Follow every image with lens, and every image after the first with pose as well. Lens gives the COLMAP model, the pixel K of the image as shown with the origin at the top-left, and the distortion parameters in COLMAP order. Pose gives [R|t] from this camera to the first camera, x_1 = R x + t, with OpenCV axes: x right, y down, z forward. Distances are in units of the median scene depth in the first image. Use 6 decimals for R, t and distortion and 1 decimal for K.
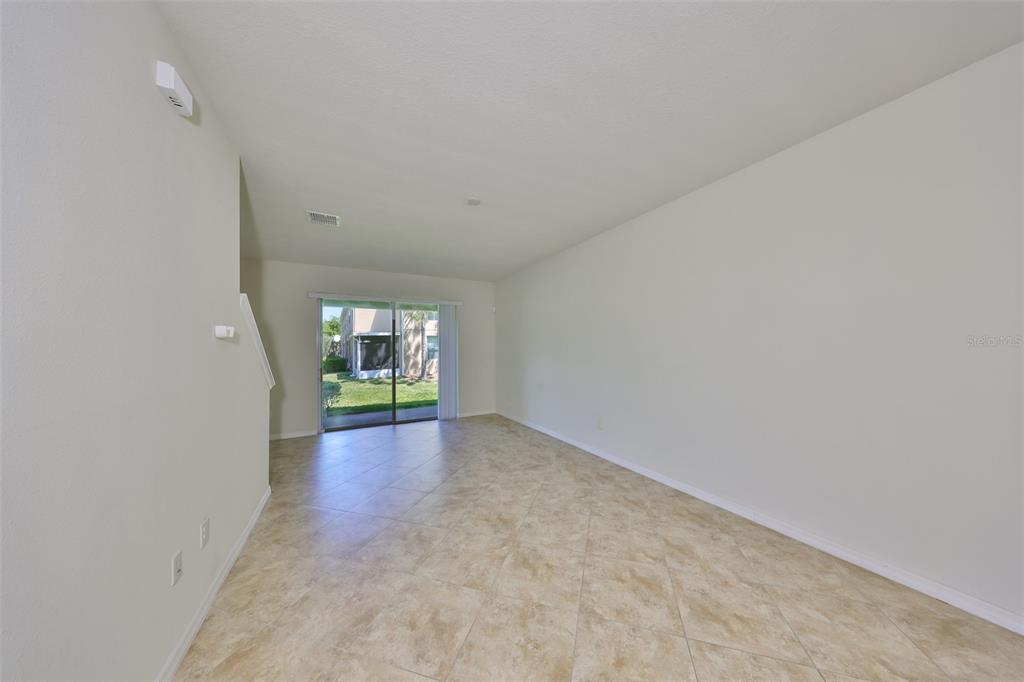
lens RADIAL K [[312.0, 0, 504.7], [0, 312.0, 345.6], [0, 0, 1]] dist [-0.000381, -0.000007]
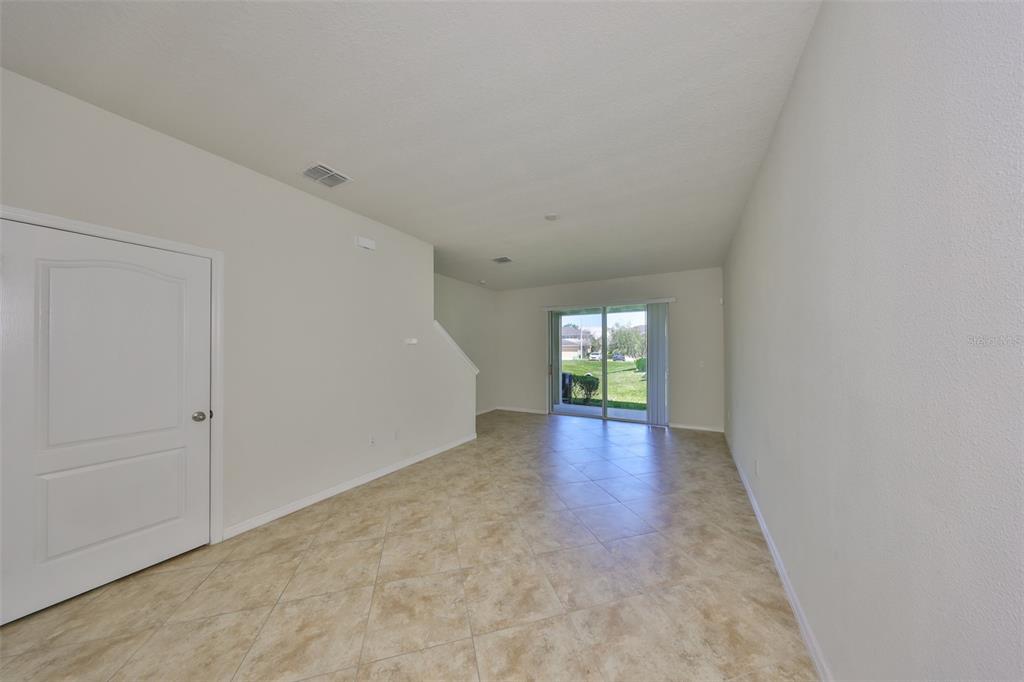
lens RADIAL K [[312.0, 0, 514.5], [0, 312.0, 342.8], [0, 0, 1]] dist [-0.000381, -0.000007]
pose [[0.555849, -0.012274, -0.831193, 0.371602], [0.001546, 0.999905, -0.013731, -0.001171], [0.831282, 0.006347, 0.555815, 0.133707]]
